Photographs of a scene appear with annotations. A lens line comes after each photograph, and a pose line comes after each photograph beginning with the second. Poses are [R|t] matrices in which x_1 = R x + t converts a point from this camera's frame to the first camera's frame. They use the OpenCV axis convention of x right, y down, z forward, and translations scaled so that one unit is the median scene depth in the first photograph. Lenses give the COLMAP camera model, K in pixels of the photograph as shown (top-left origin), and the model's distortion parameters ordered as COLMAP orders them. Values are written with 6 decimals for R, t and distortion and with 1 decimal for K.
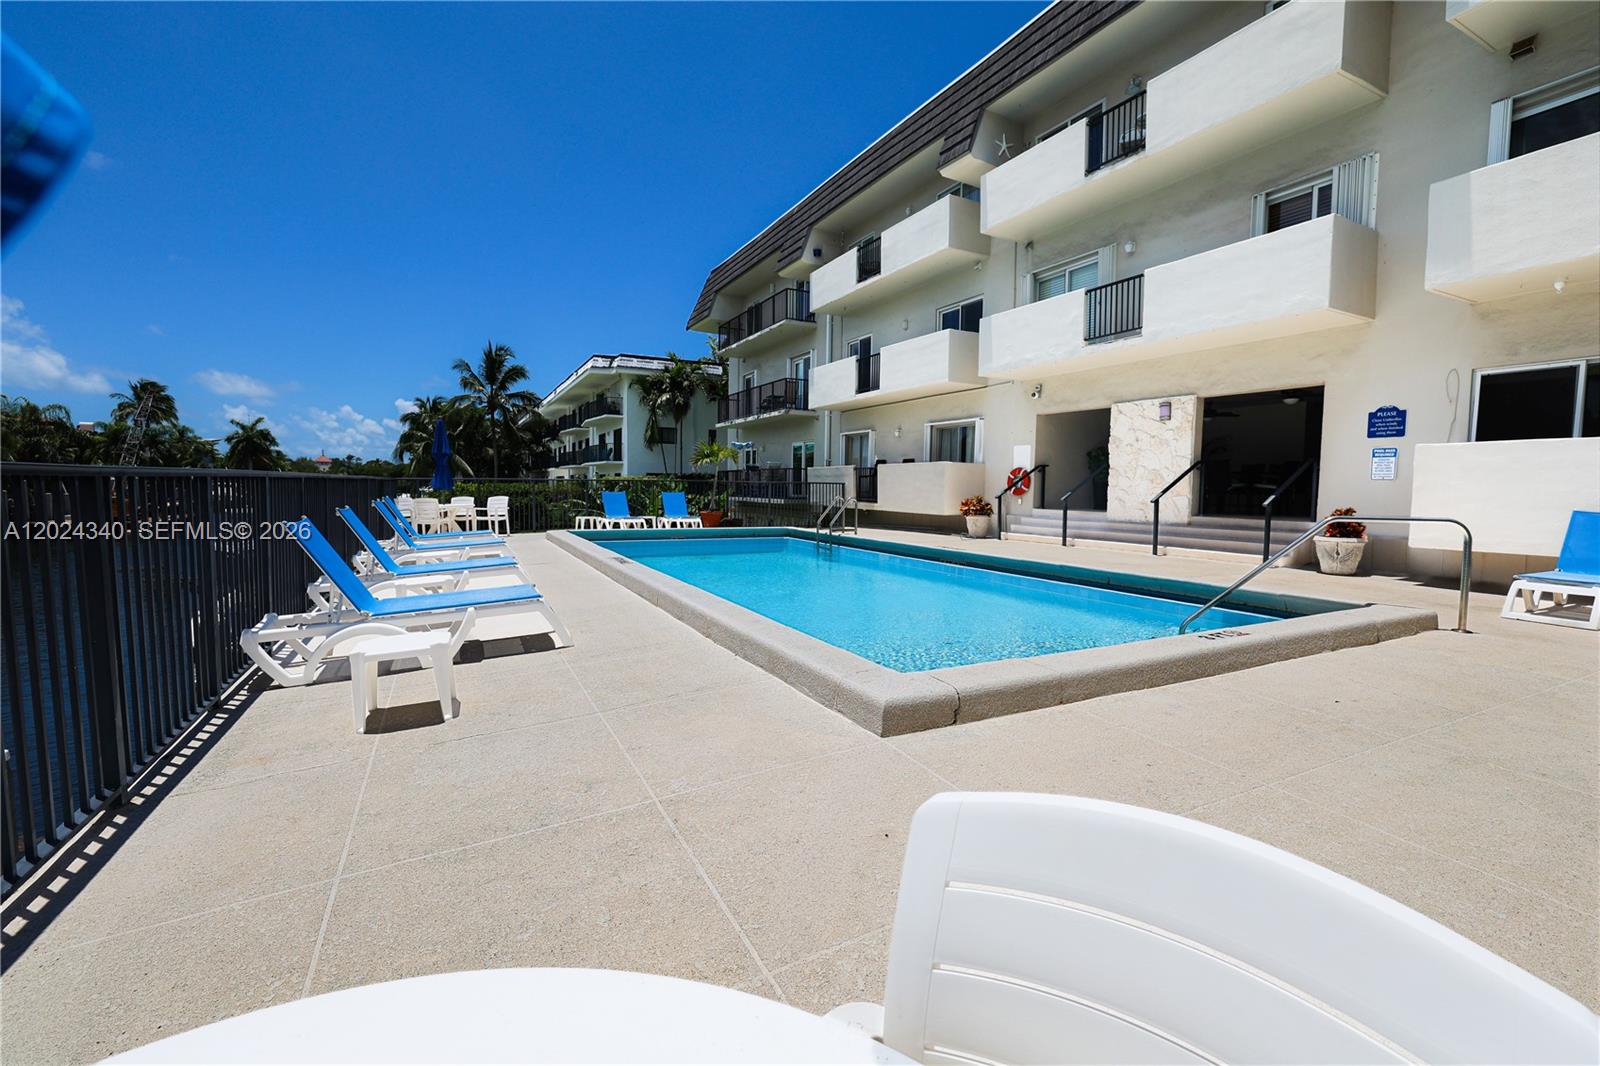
lens RADIAL K [[685.1, 0, 800.0], [0, 685.1, 533.0], [0, 0, 1]] dist [-0.047211, 0.016855]
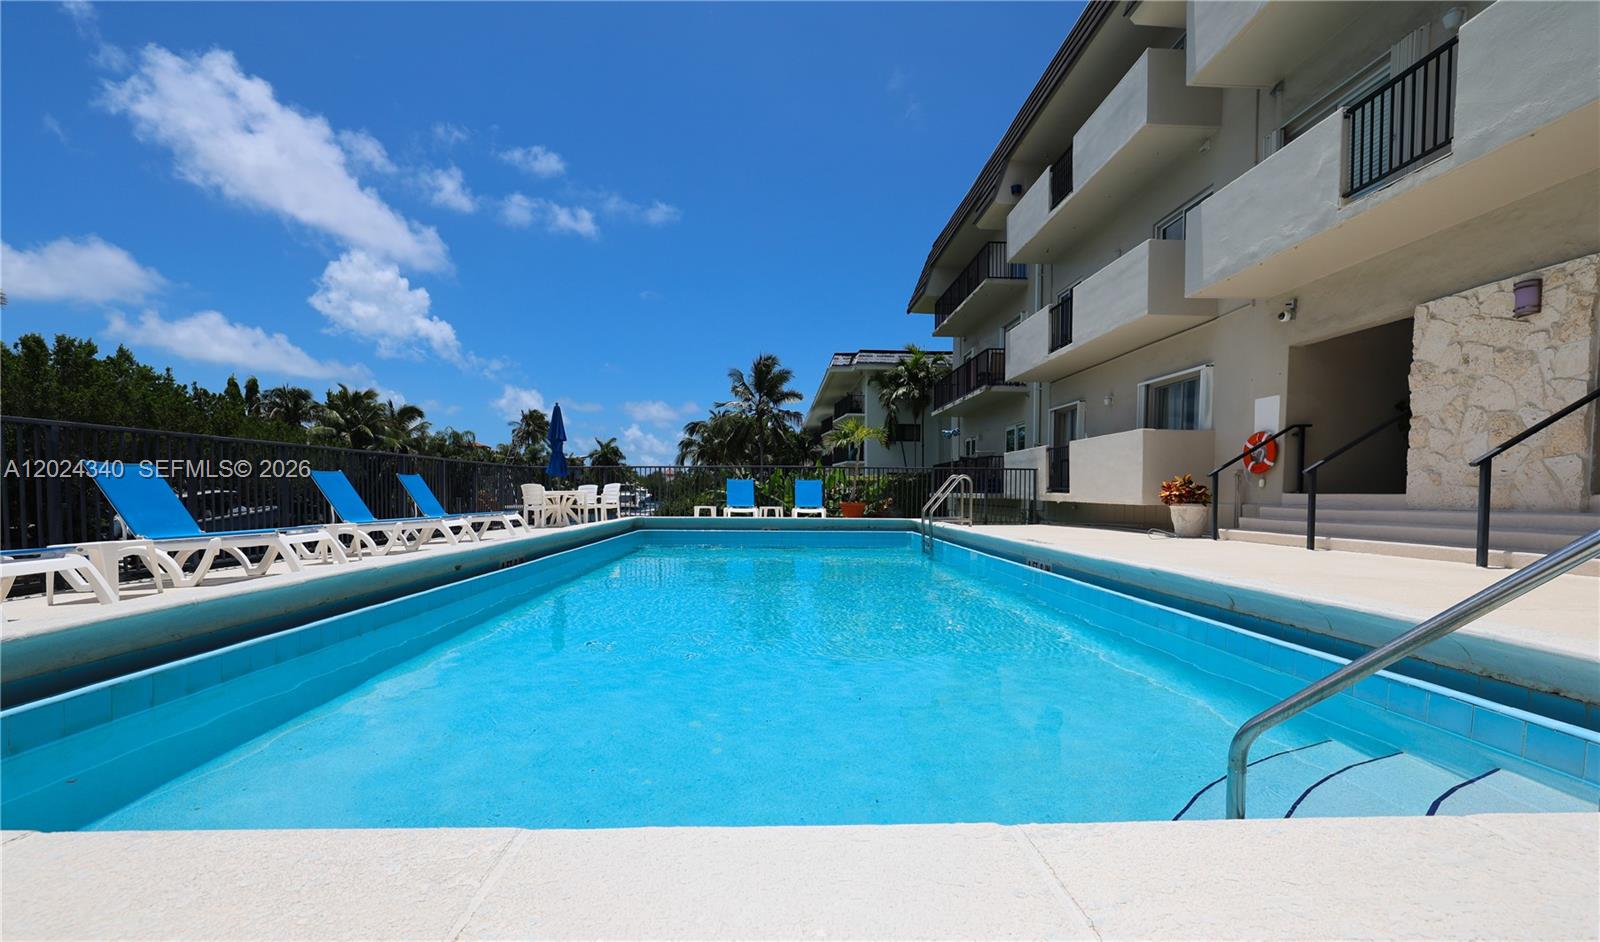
lens RADIAL K [[684.8, 0, 798.0], [0, 684.8, 526.3], [0, 0, 1]] dist [-0.043475, 0.015342]
pose [[0.902731, 0.013724, -0.429987, 0.200151], [-0.023226, 0.999588, -0.016857, 0.016116], [0.429579, 0.025204, 0.902678, 0.232457]]
